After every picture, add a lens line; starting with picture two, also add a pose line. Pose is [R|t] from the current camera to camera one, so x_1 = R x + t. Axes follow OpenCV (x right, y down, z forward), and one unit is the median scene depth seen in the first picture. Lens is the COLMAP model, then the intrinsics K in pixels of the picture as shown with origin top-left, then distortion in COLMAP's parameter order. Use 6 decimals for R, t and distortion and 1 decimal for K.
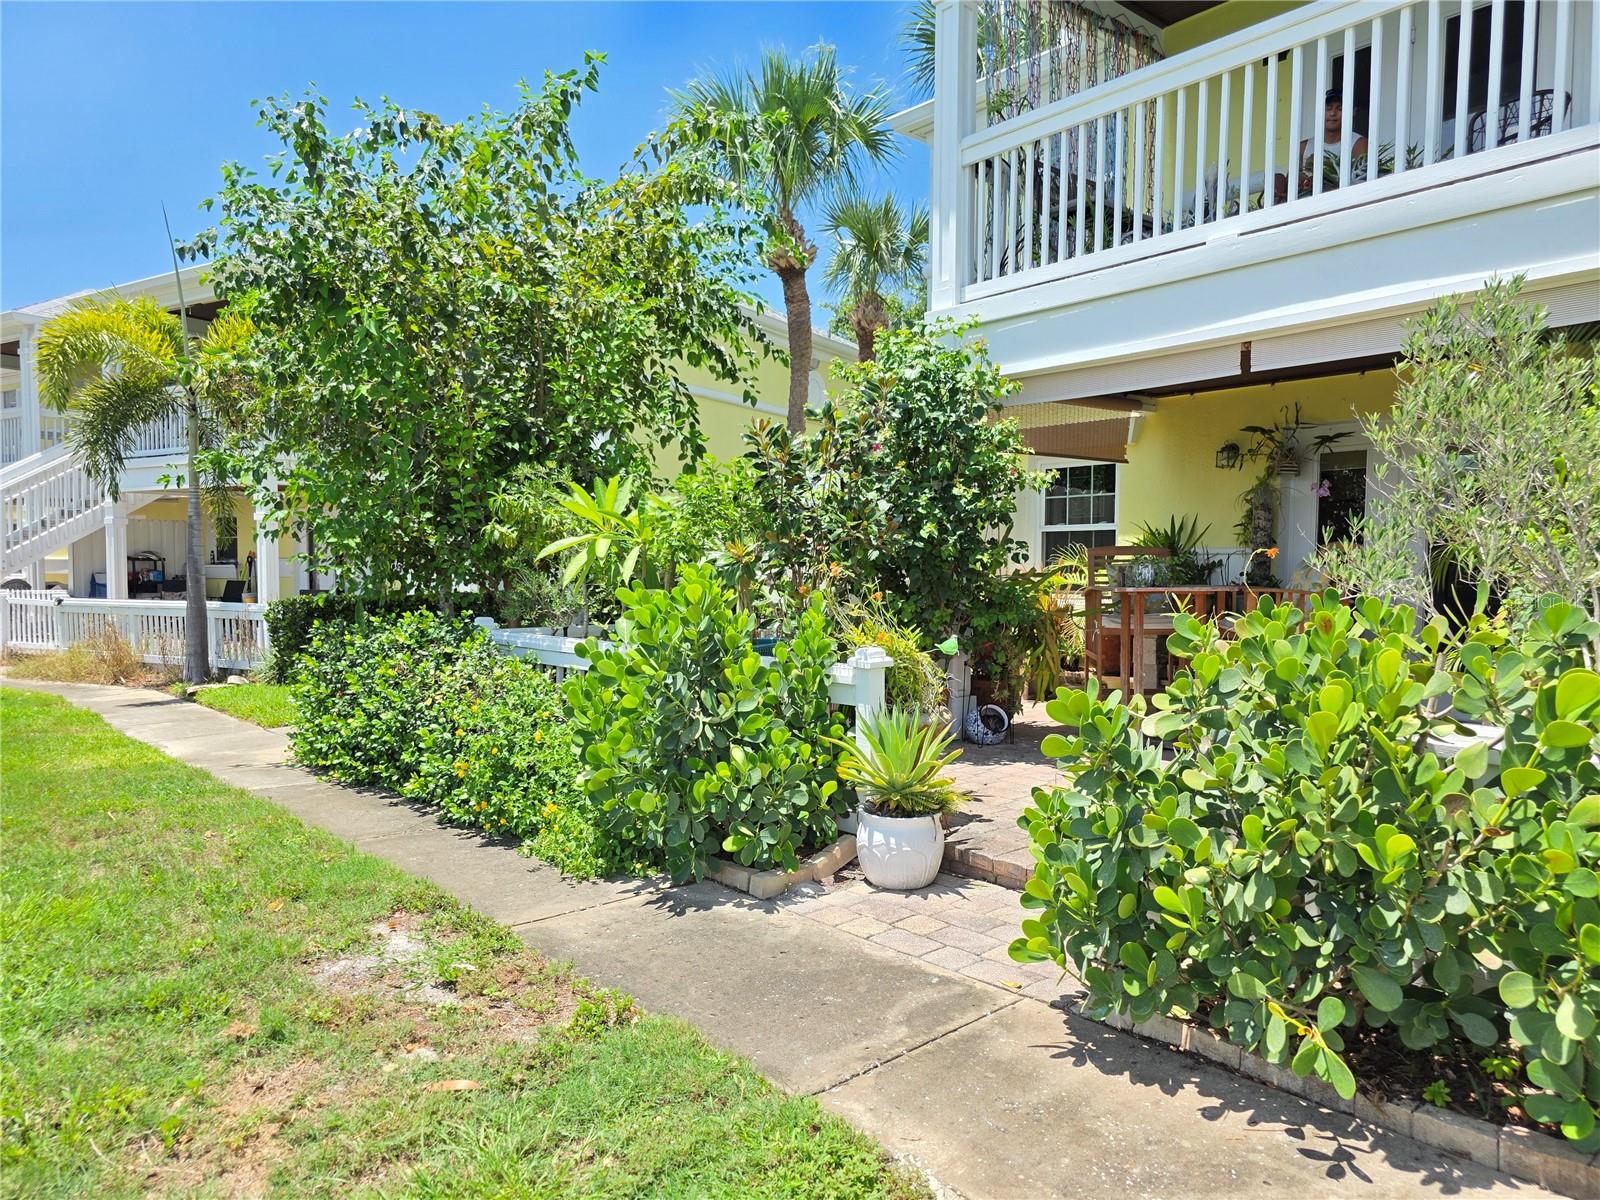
lens RADIAL K [[1085.8, 0, 799.4], [0, 1085.8, 615.0], [0, 0, 1]] dist [0.055380, -0.050027]
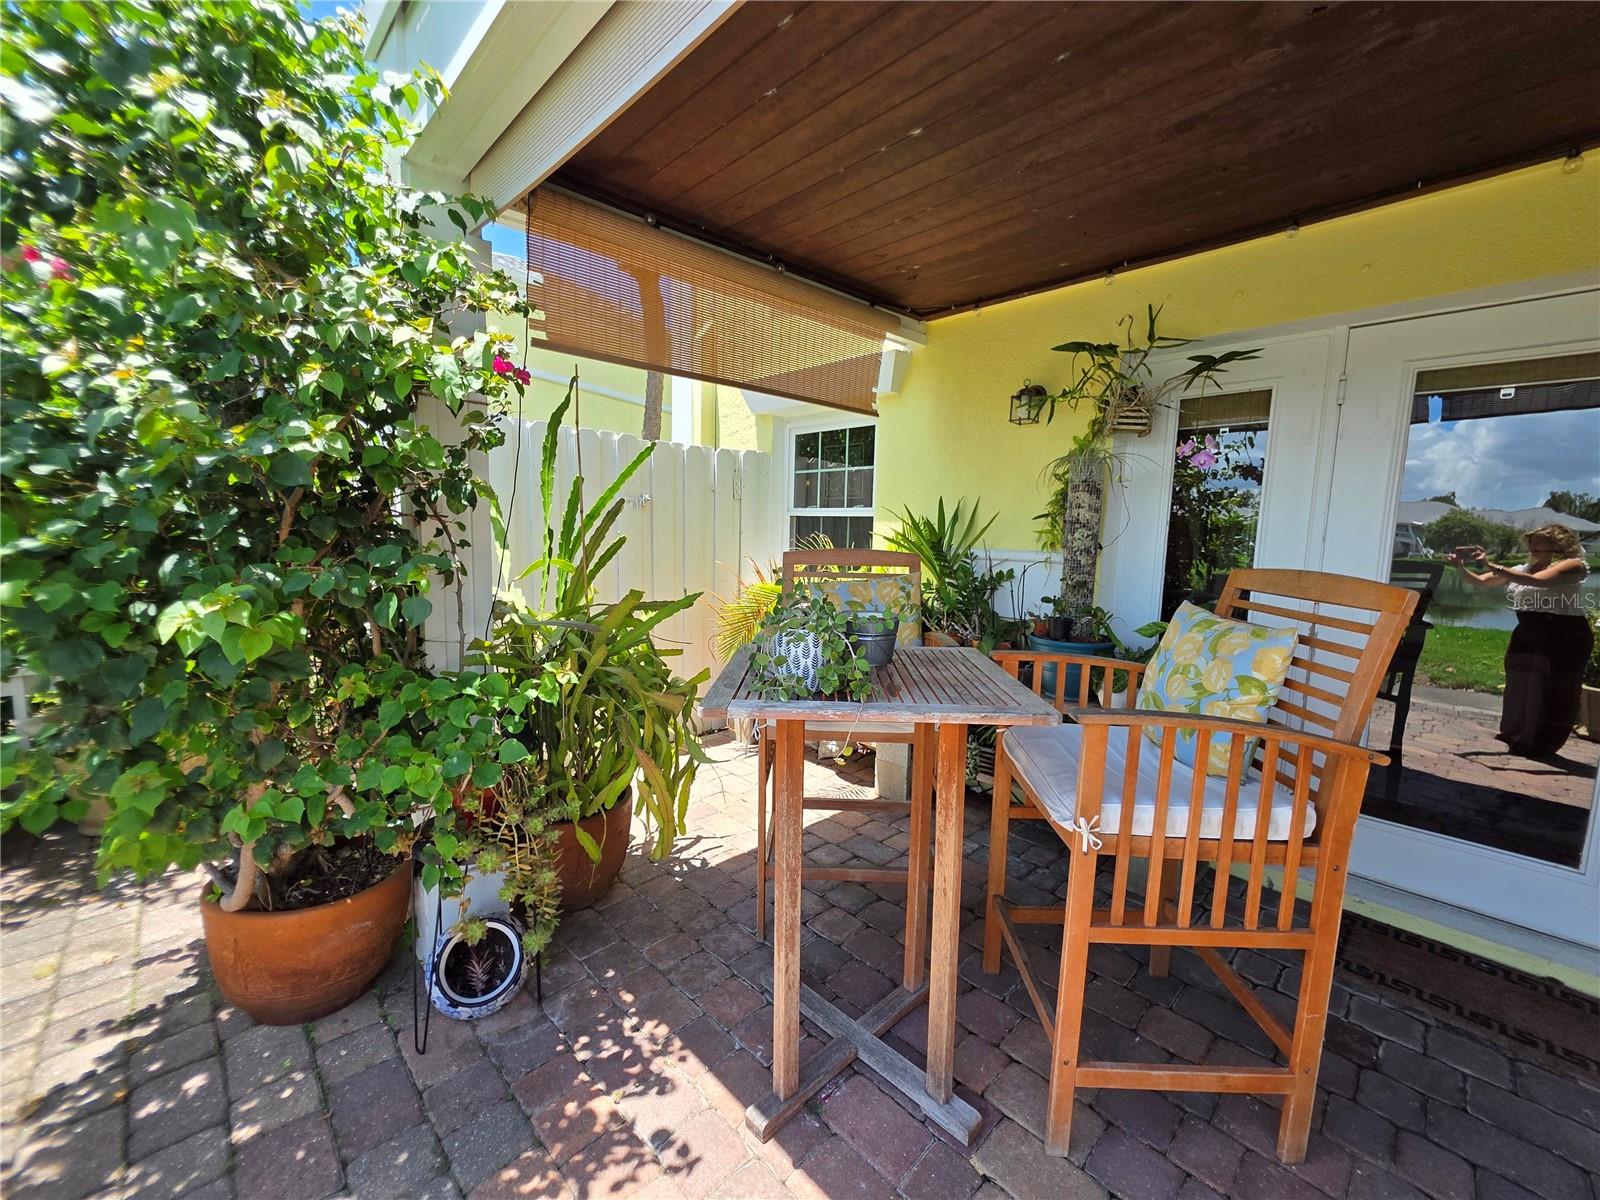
lens RADIAL K [[636.5, 0, 804.2], [0, 636.5, 601.9], [0, 0, 1]] dist [-0.015327, 0.000014]
pose [[0.997523, 0.020069, 0.067421, 0.428707], [-0.024341, 0.997707, 0.063150, -0.093302], [-0.065999, -0.064634, 0.995724, 1.138001]]
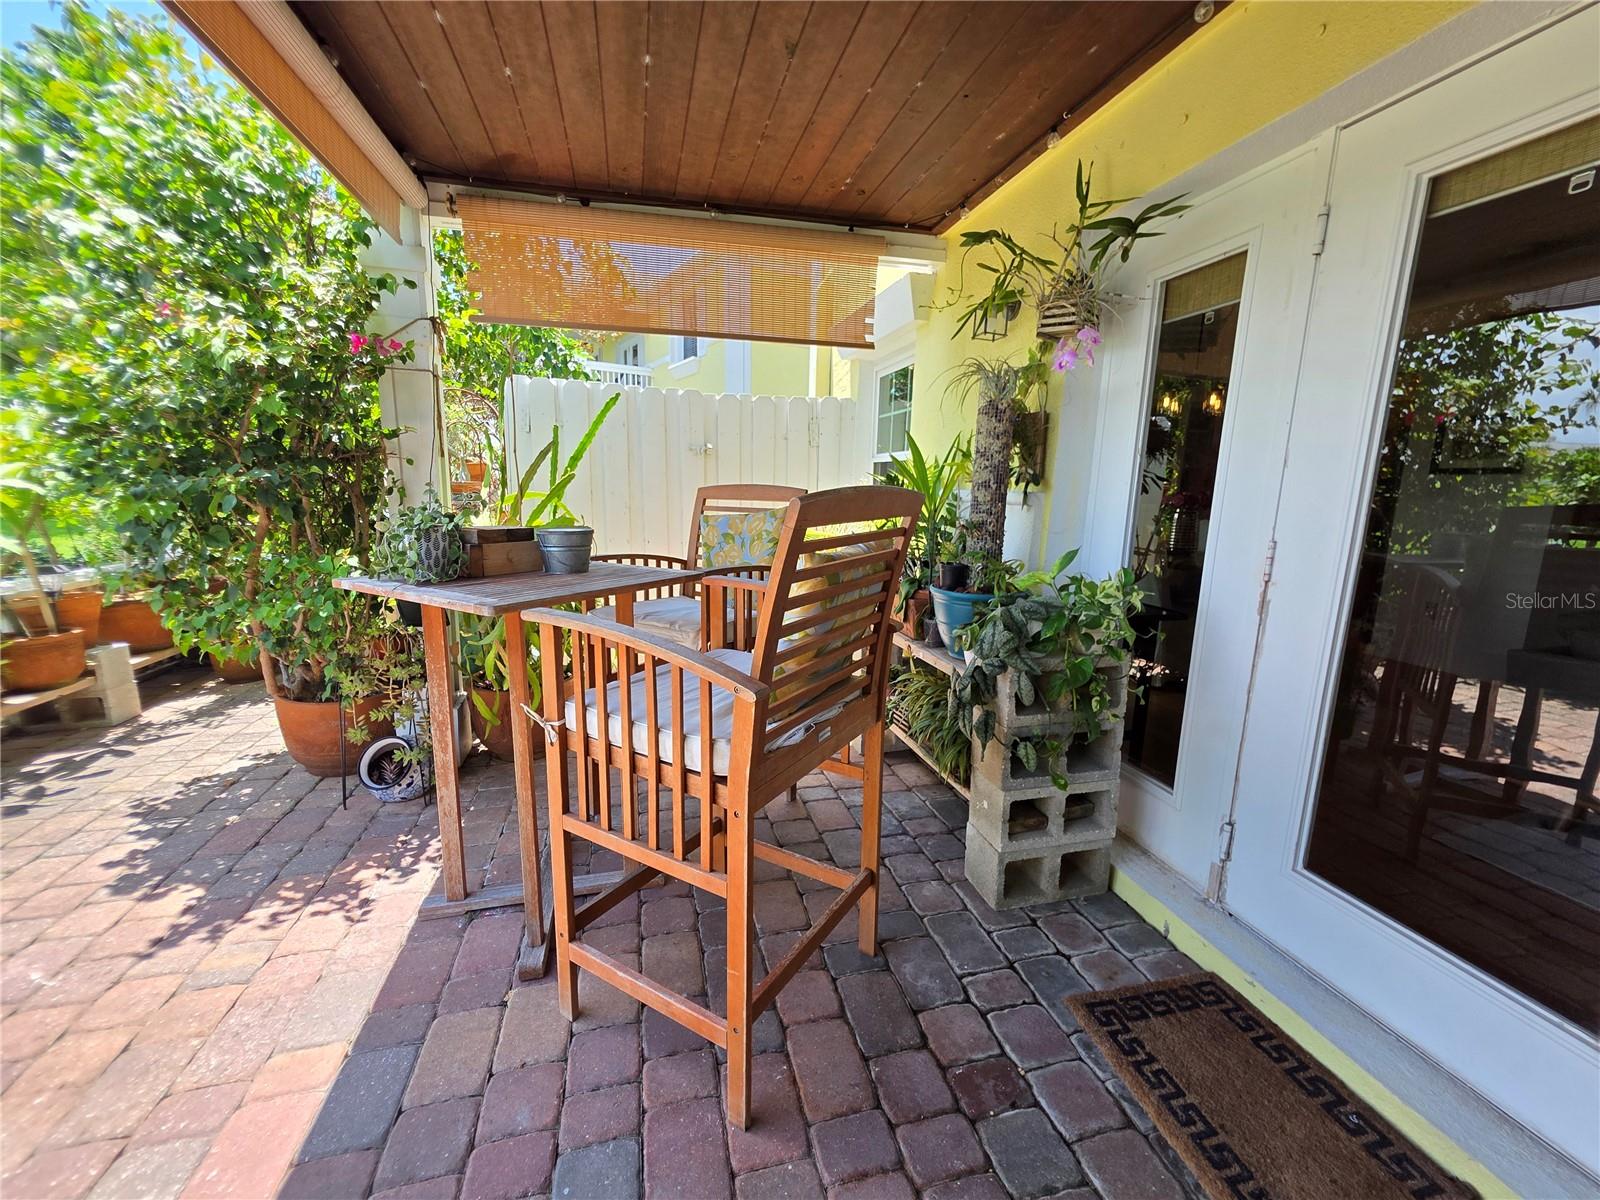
lens RADIAL K [[636.5, 0, 792.5], [0, 636.5, 597.4], [0, 0, 1]] dist [-0.015327, 0.000014]
pose [[0.902961, 0.100020, -0.417919, 0.782759], [-0.049238, 0.990211, 0.130602, -0.079925], [0.426891, -0.097351, 0.899048, 1.185656]]
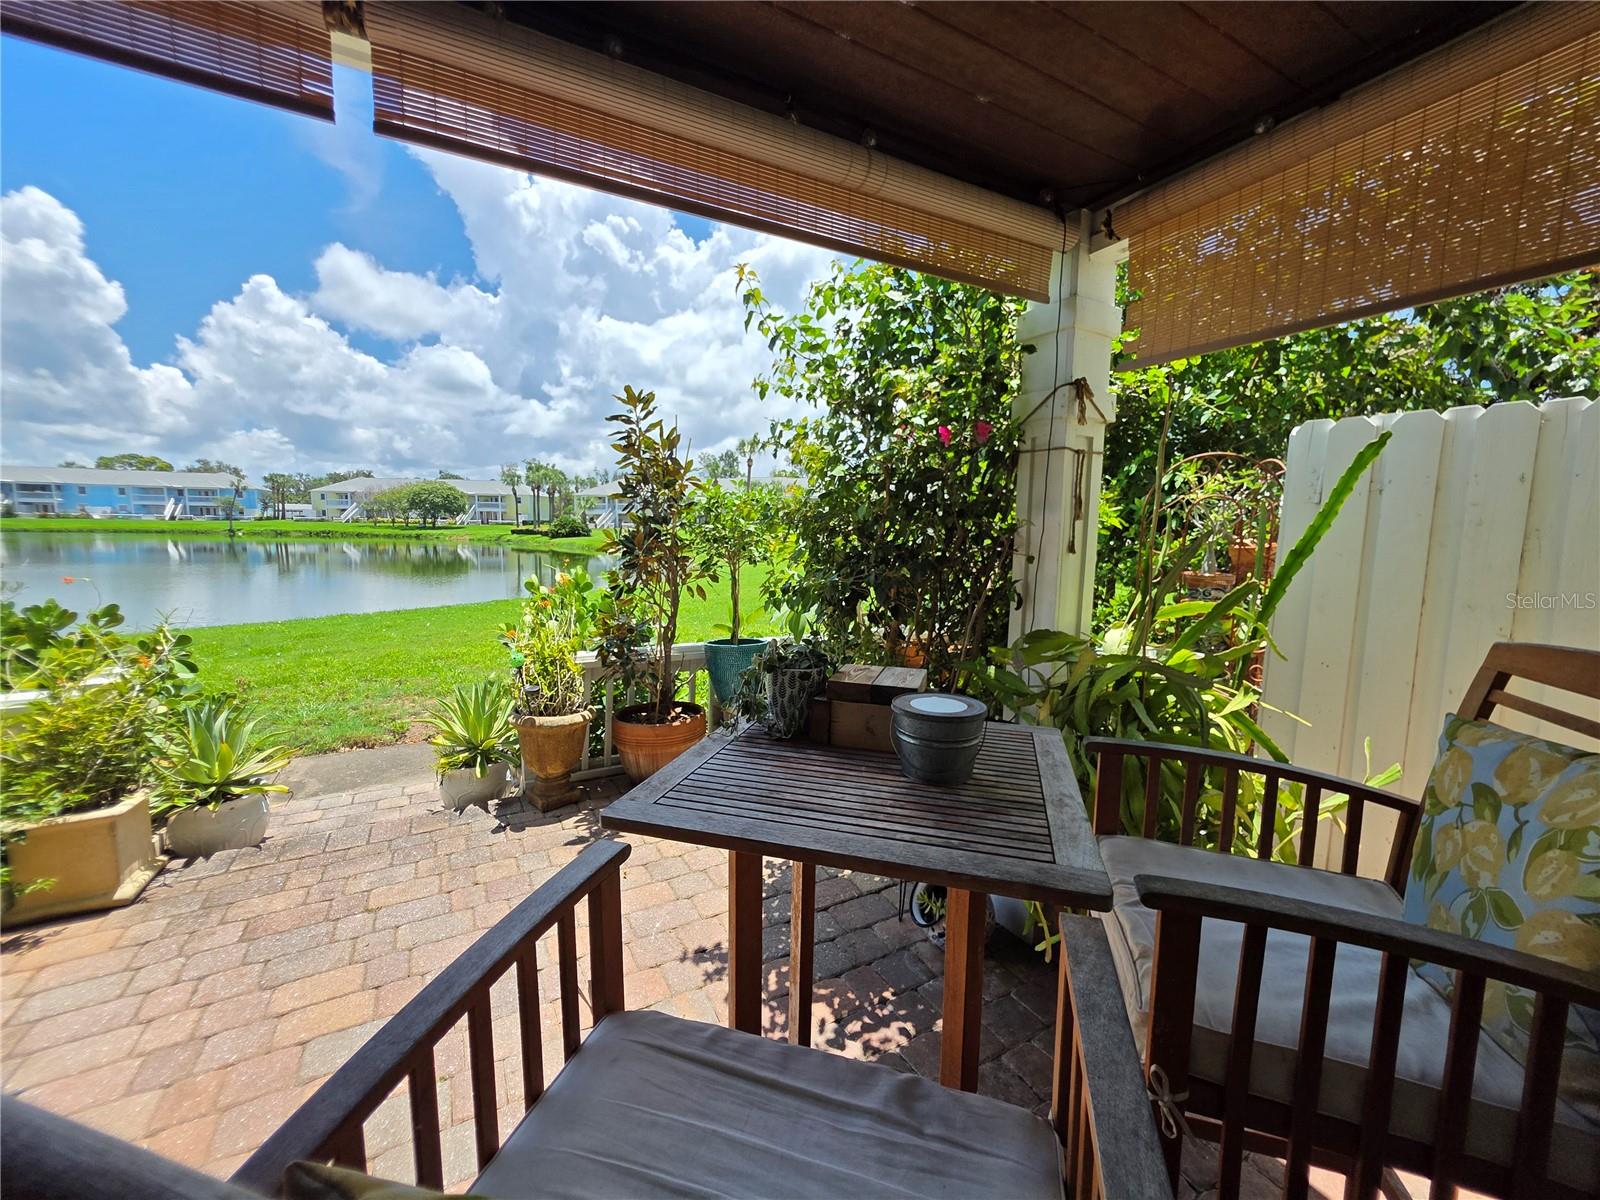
lens RADIAL K [[636.5, 0, 801.5], [0, 636.5, 605.9], [0, 0, 1]] dist [-0.015327, 0.000014]
pose [[-0.185587, 0.122898, -0.974912, 0.719631], [-0.053443, 0.989417, 0.134900, -0.130539], [0.981173, 0.077137, -0.177055, 1.474371]]
